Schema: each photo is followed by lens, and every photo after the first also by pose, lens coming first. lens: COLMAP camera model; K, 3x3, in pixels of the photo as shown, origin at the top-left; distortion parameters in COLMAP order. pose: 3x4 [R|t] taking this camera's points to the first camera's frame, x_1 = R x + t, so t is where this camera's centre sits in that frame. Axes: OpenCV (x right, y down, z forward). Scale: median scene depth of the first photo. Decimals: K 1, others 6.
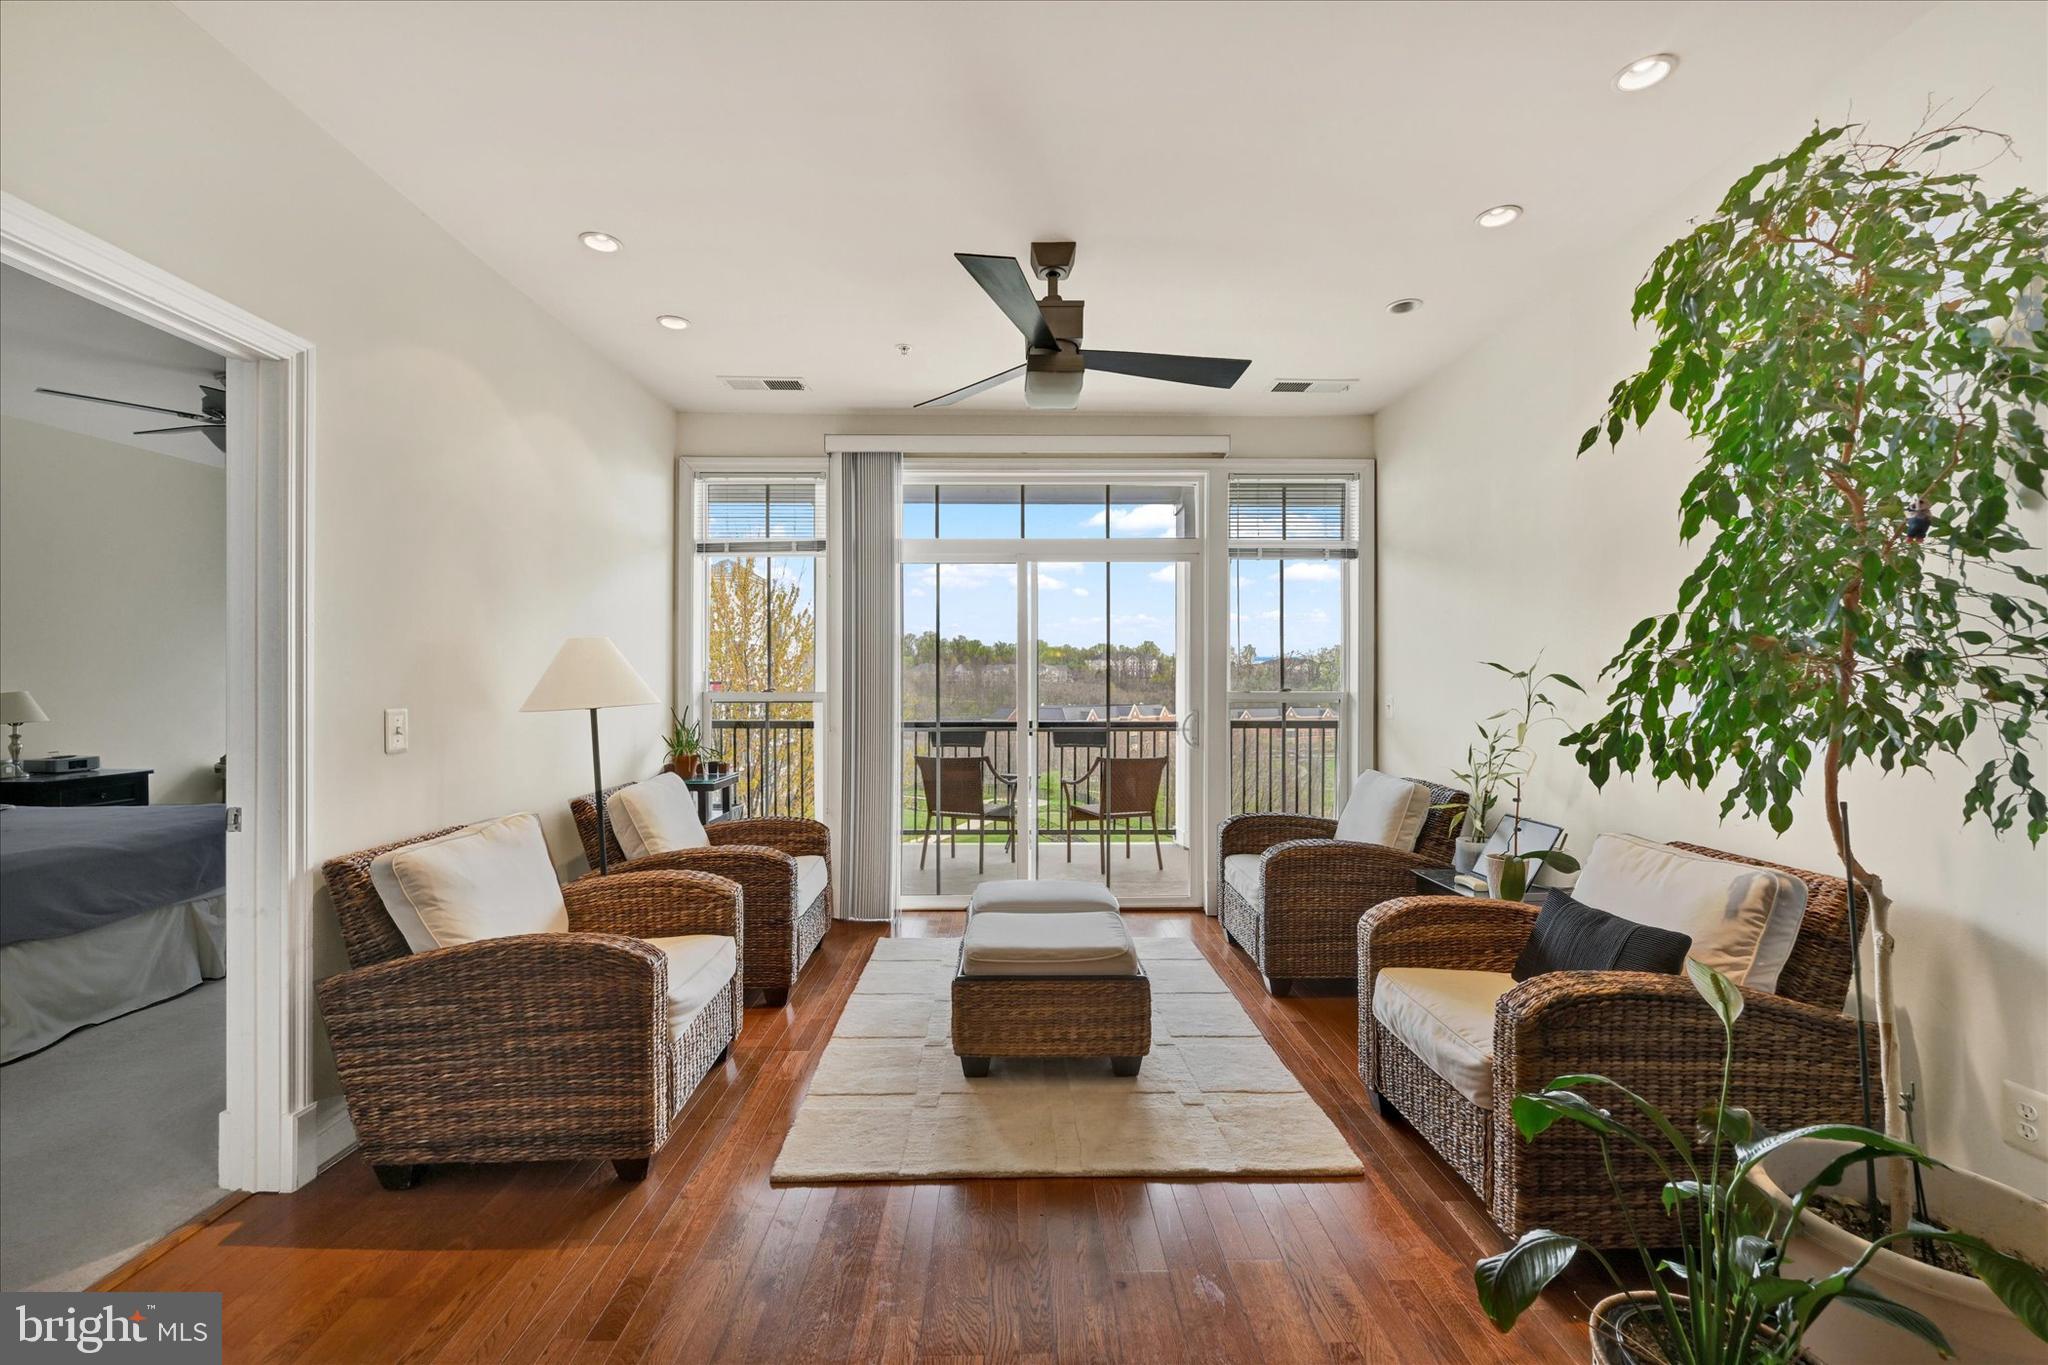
lens RADIAL K [[836.2, 0, 1013.7], [0, 836.2, 683.7], [0, 0, 1]] dist [0.000923, -0.000343]
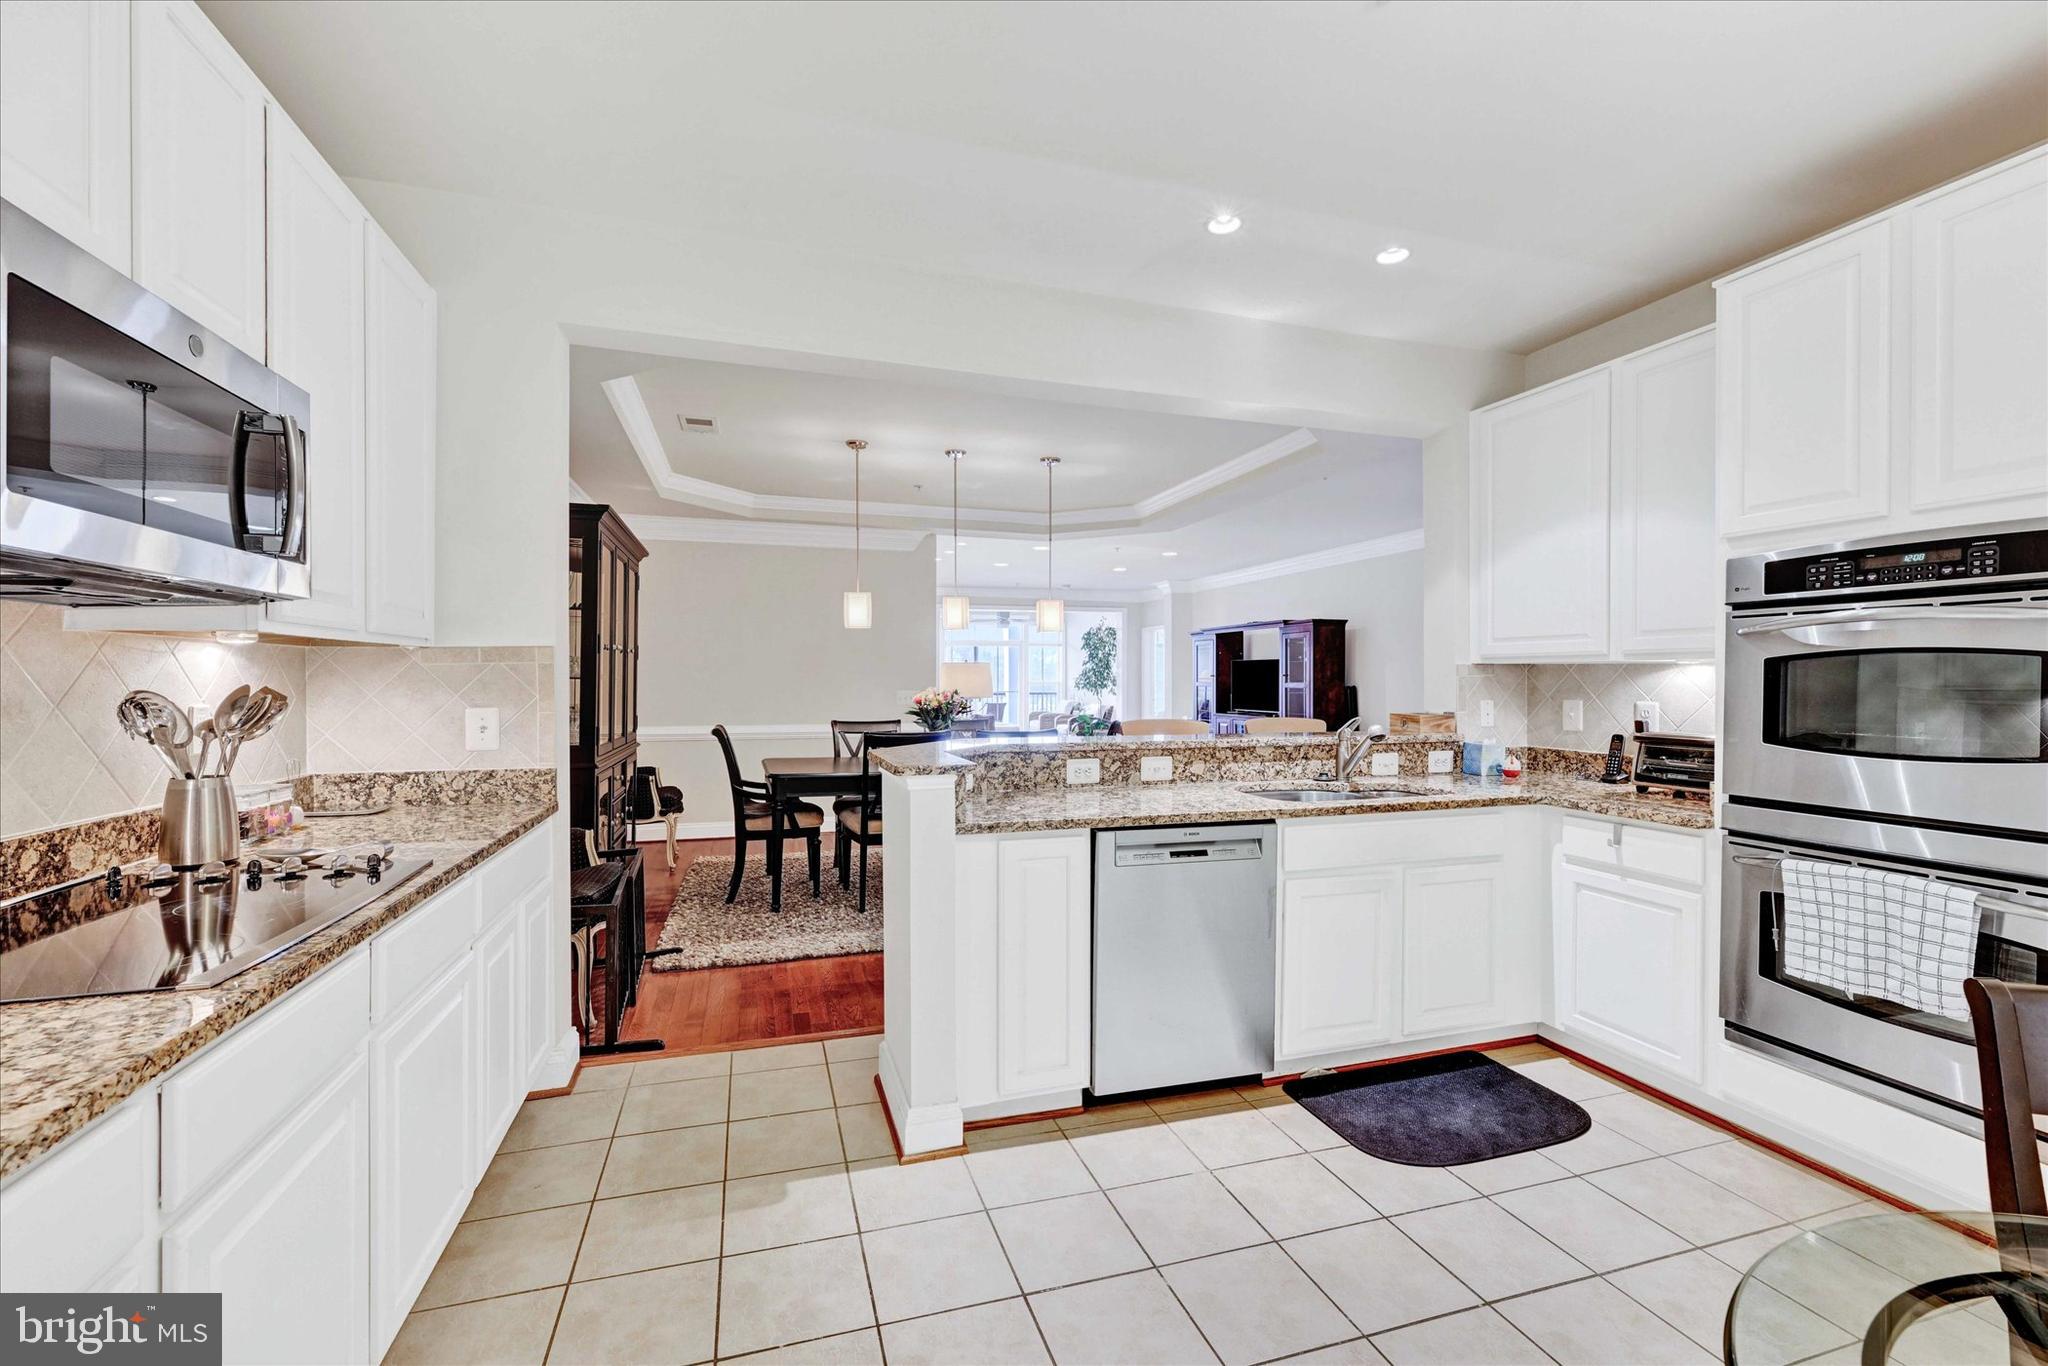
lens RADIAL K [[862.1, 0, 1021.3], [0, 862.1, 681.4], [0, 0, 1]] dist [0.000924, 0.000059]
pose [[0.960038, 0.000604, 0.279868, -1.465282], [-0.001703, 0.999992, 0.003684, -0.015905], [-0.279863, -0.004013, 0.960032, -4.568201]]
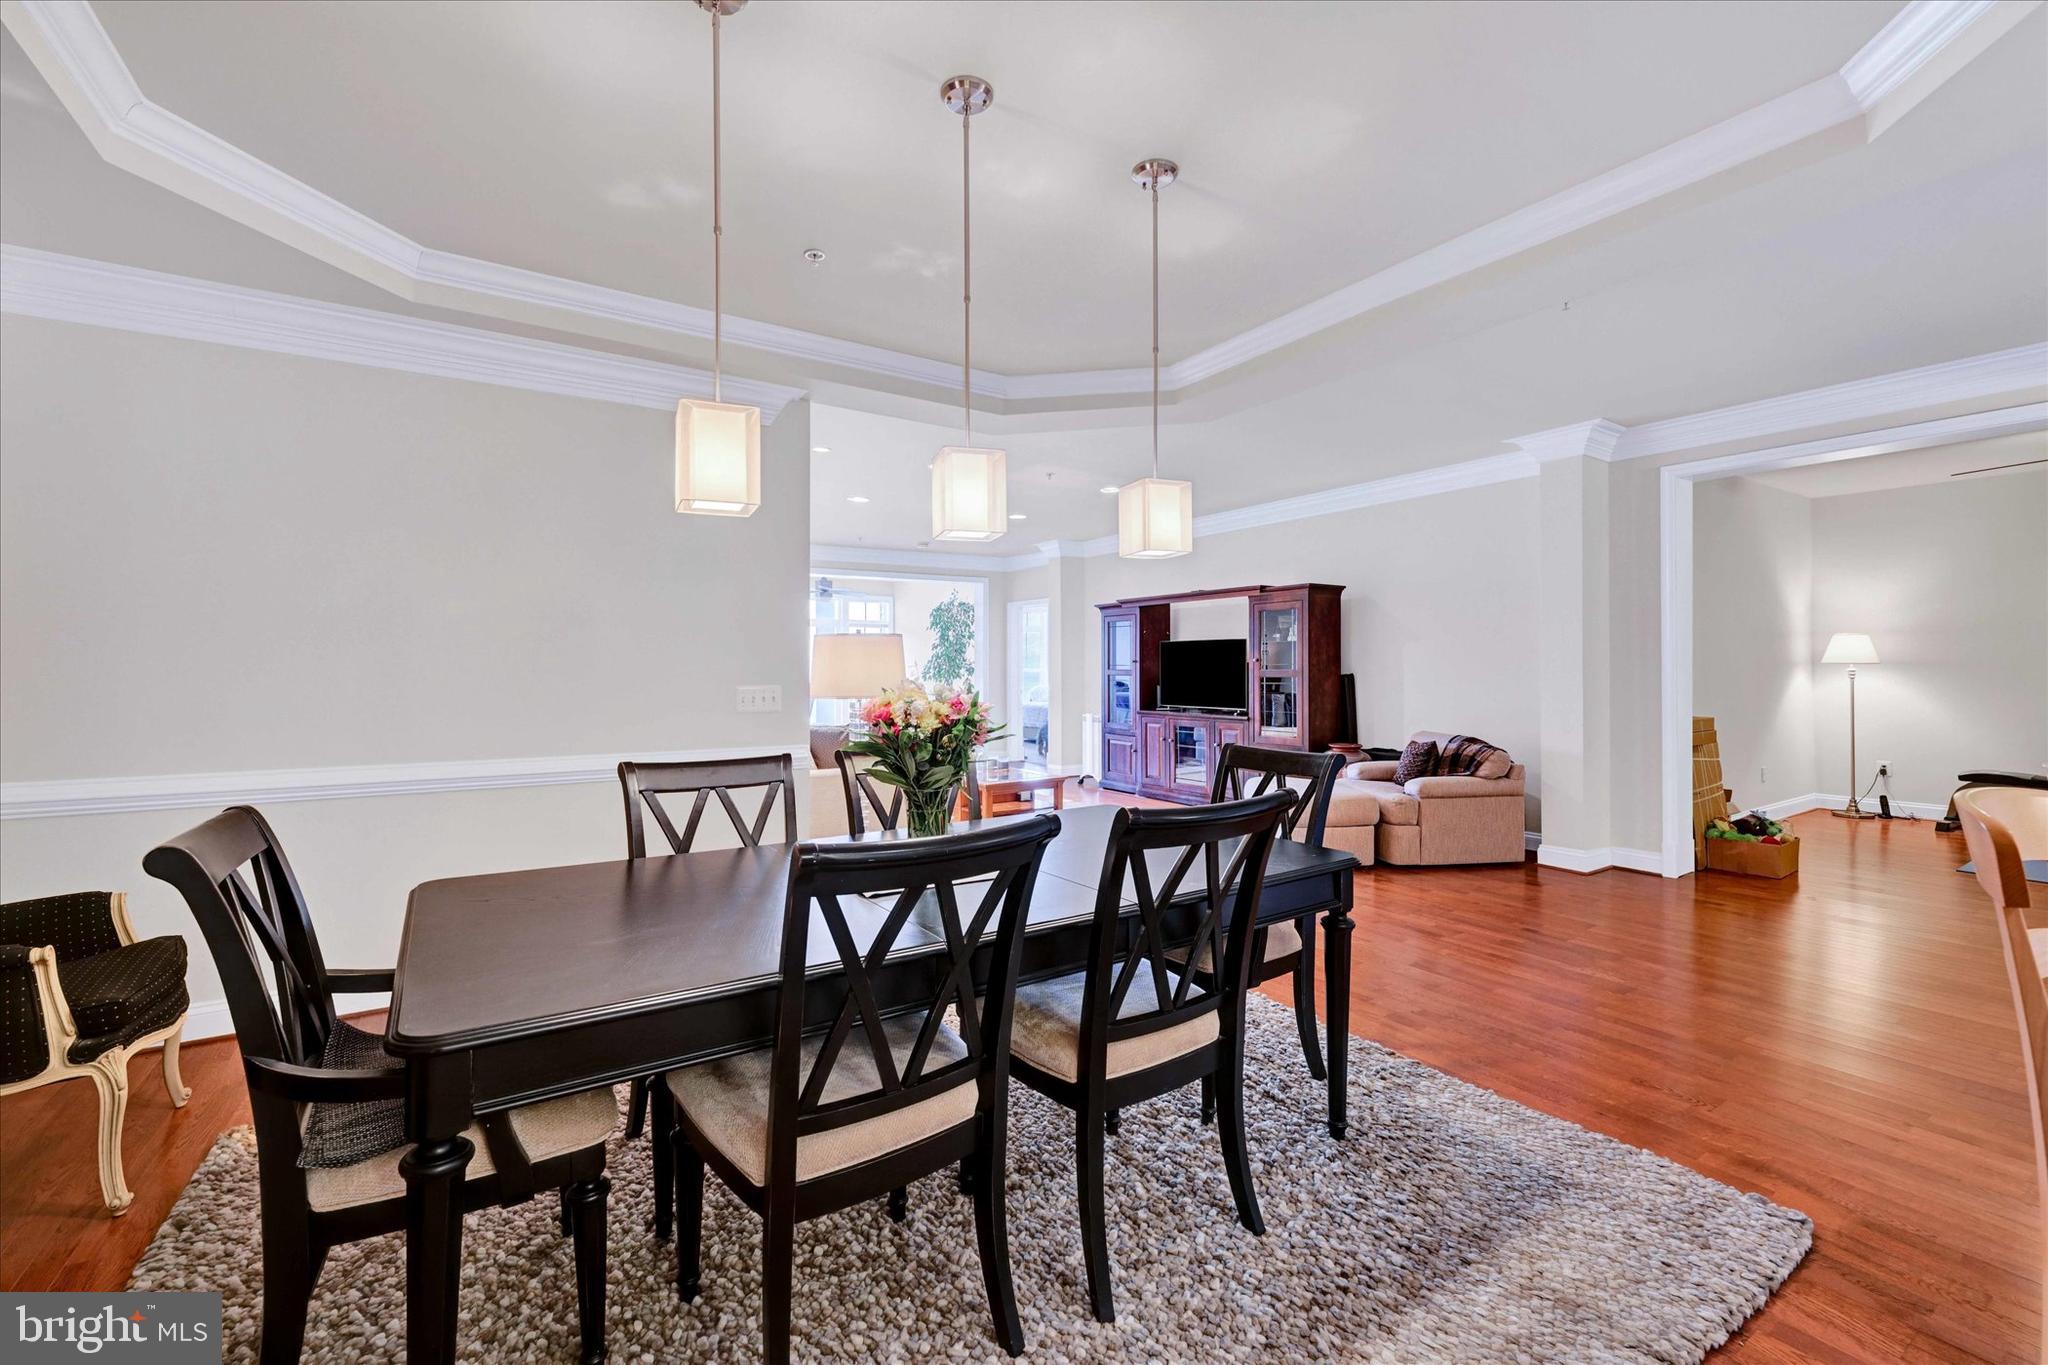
lens RADIAL K [[850.5, 0, 1024.2], [0, 850.5, 673.6], [0, 0, 1]] dist [-0.000215, -0.000027]
pose [[0.849894, -0.003352, 0.526943, -1.423223], [-0.000424, 0.999975, 0.007044, -0.005540], [-0.526953, -0.006210, 0.849872, -3.338326]]
